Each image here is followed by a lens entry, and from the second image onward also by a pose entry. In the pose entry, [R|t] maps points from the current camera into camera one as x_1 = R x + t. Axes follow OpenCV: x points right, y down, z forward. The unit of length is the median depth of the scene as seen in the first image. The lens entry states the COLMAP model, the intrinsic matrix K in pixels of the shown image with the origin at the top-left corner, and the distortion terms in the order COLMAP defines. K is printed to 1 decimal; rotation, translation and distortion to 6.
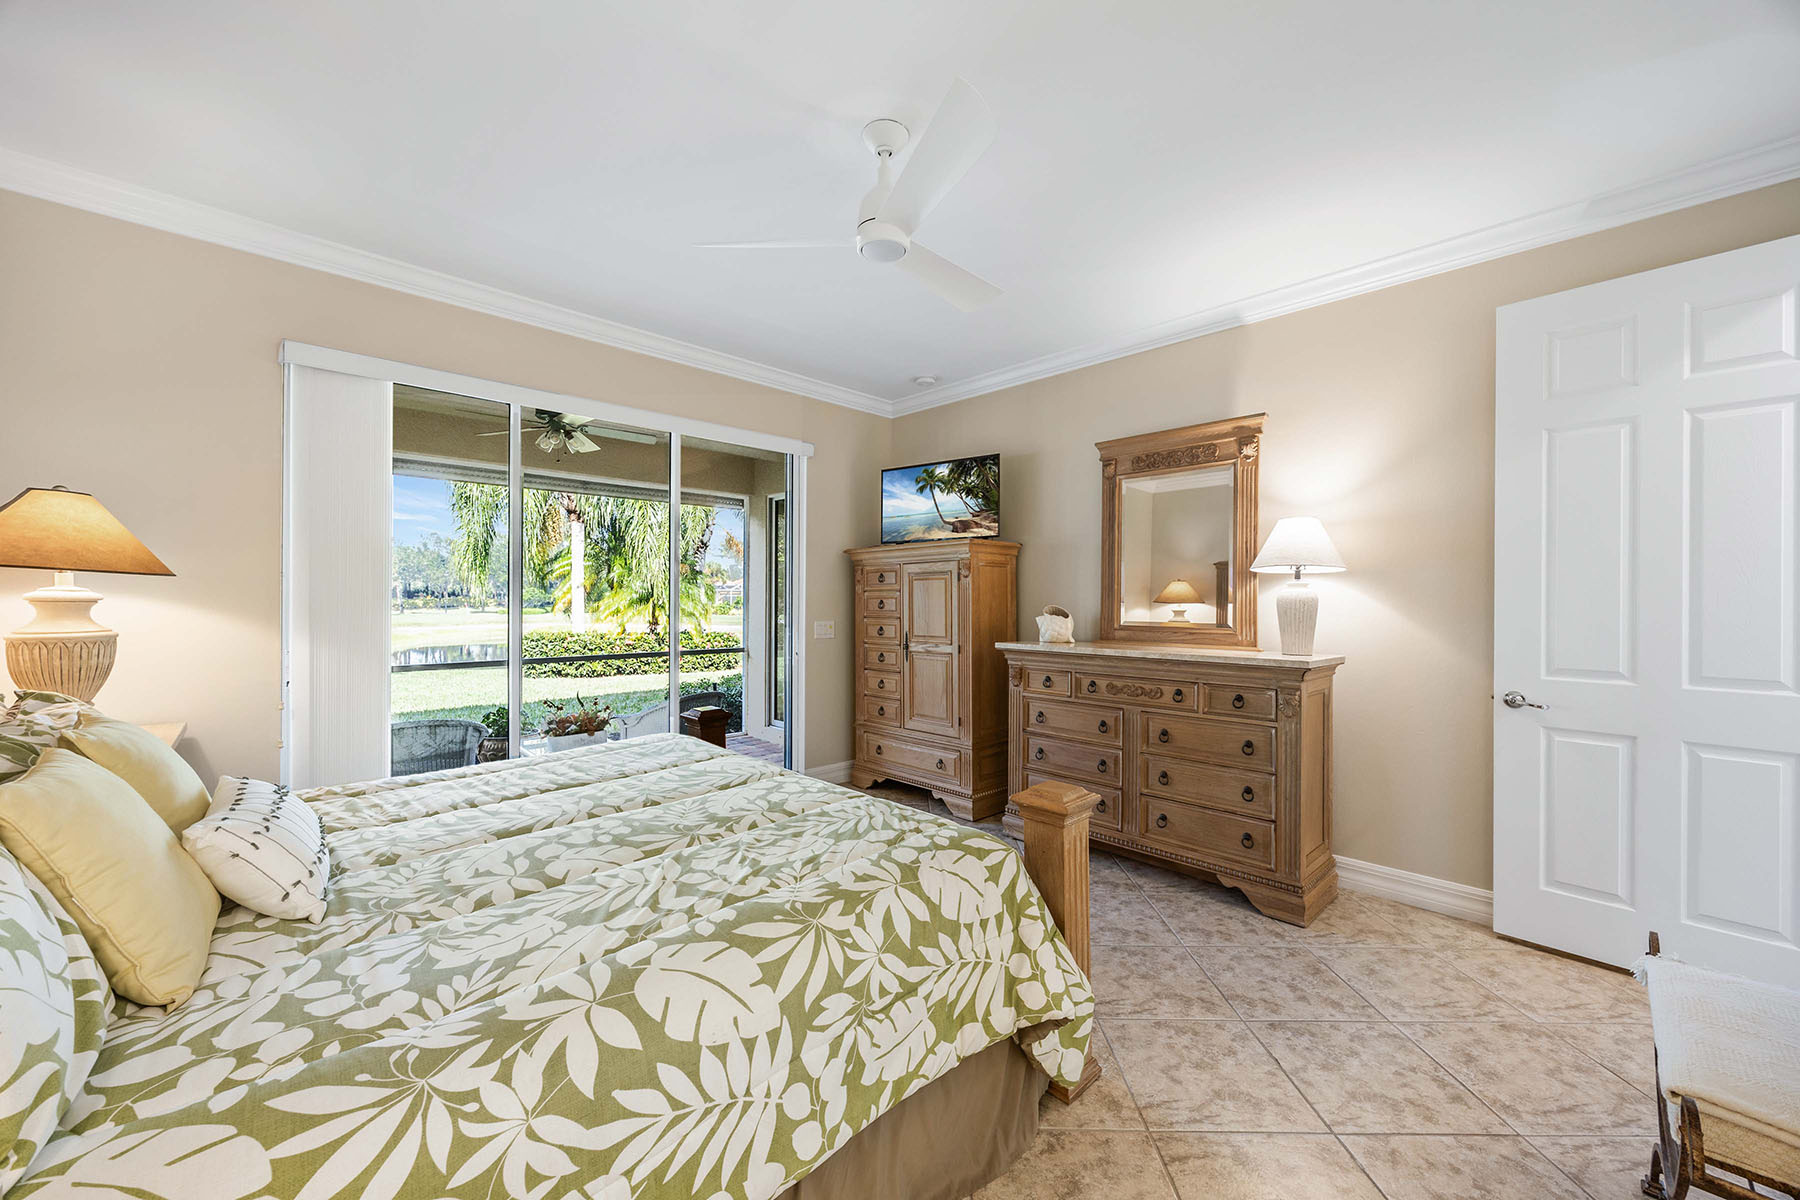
lens RADIAL K [[682.7, 0, 891.0], [0, 682.7, 594.5], [0, 0, 1]] dist [-0.004163, 0.000738]
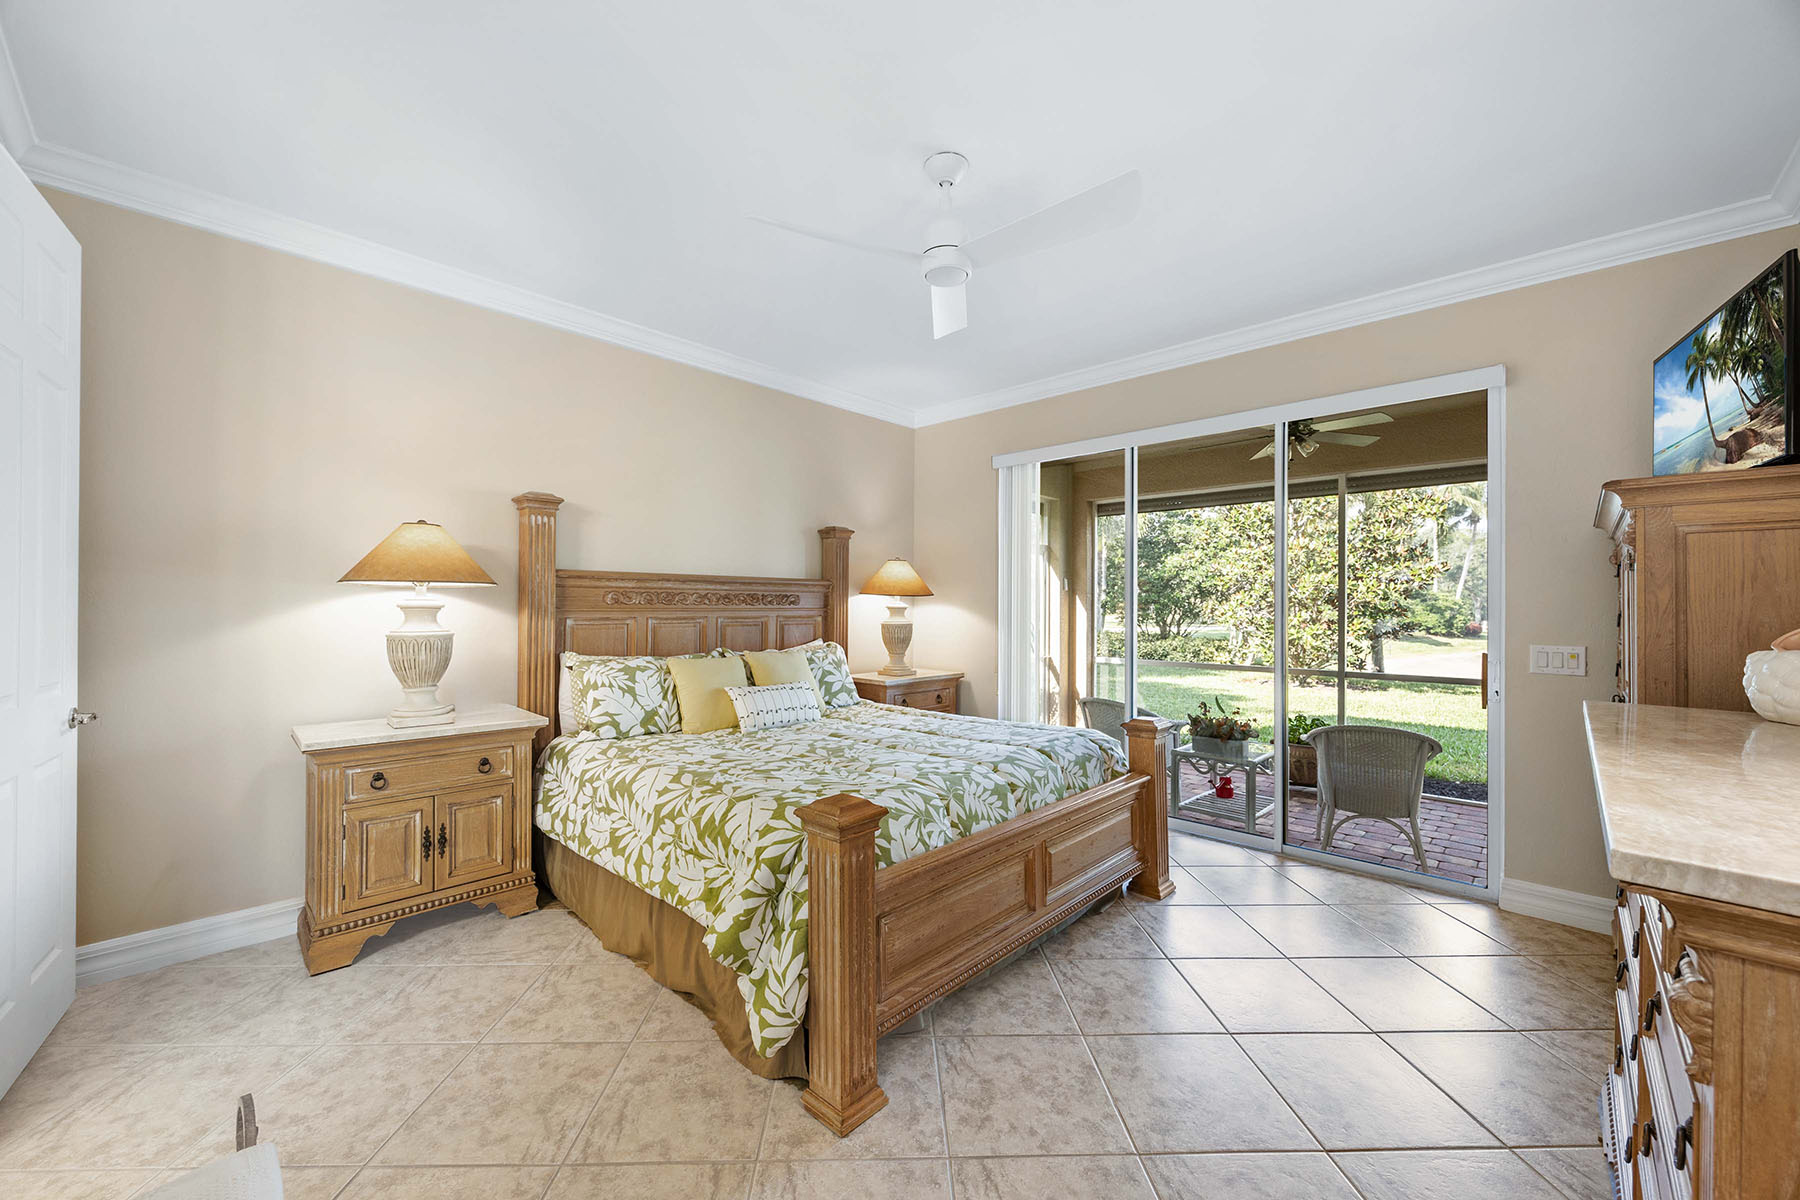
lens RADIAL K [[682.7, 0, 897.8], [0, 682.7, 610.1], [0, 0, 1]] dist [-0.004163, 0.000738]
pose [[0.049830, 0.001362, -0.998757, 0.524798], [-0.001644, 0.999998, 0.001281, 0.005862], [0.998756, 0.001578, 0.049832, 0.449876]]
